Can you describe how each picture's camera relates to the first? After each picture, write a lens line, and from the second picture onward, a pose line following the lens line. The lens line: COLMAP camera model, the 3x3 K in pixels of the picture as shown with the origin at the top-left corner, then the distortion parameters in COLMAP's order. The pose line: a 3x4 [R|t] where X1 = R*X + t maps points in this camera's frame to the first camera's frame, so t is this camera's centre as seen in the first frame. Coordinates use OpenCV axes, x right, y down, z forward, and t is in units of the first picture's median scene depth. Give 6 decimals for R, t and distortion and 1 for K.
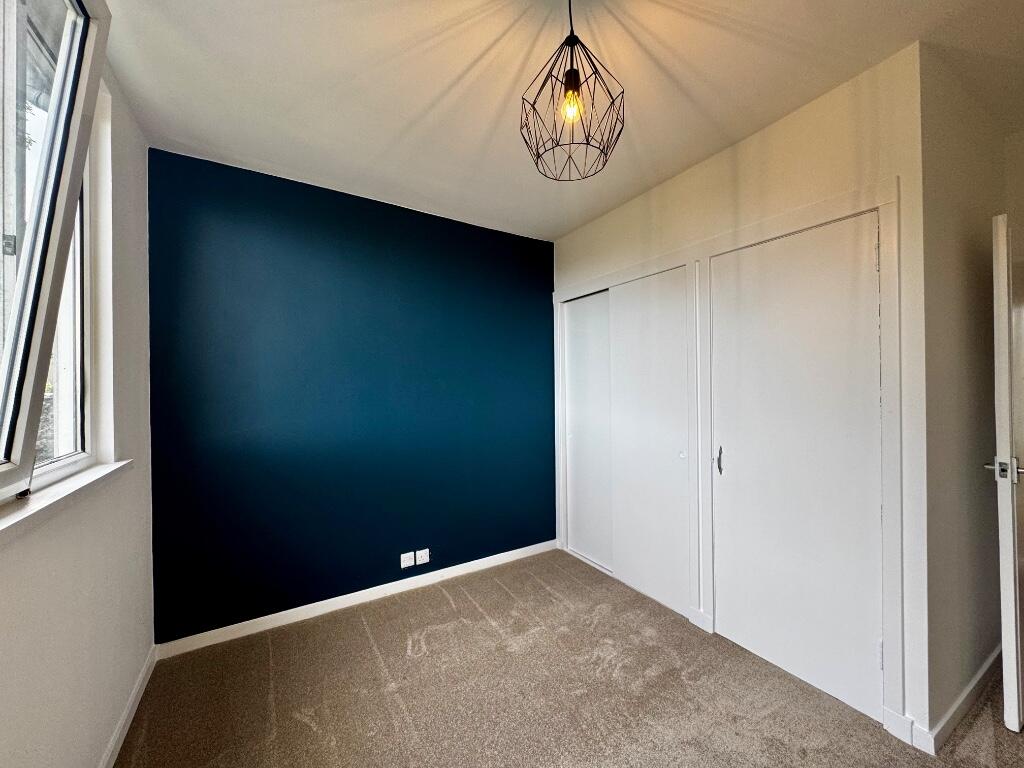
lens RADIAL K [[410.5, 0, 515.0], [0, 410.5, 382.2], [0, 0, 1]] dist [-0.002778, 0.000023]
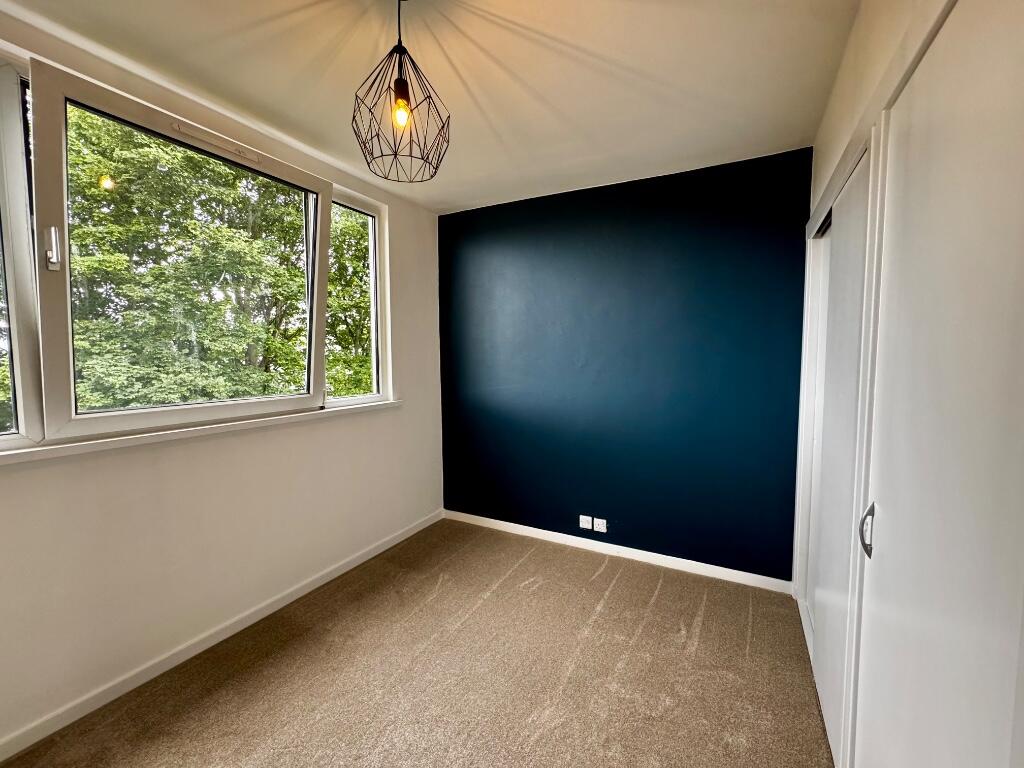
lens RADIAL K [[410.5, 0, 515.2], [0, 410.5, 382.2], [0, 0, 1]] dist [-0.002778, 0.000023]
pose [[0.505067, 0.068892, -0.860326, 0.561294], [-0.000131, 0.996815, 0.079745, -0.027157], [0.863080, -0.040164, 0.503468, 0.300398]]
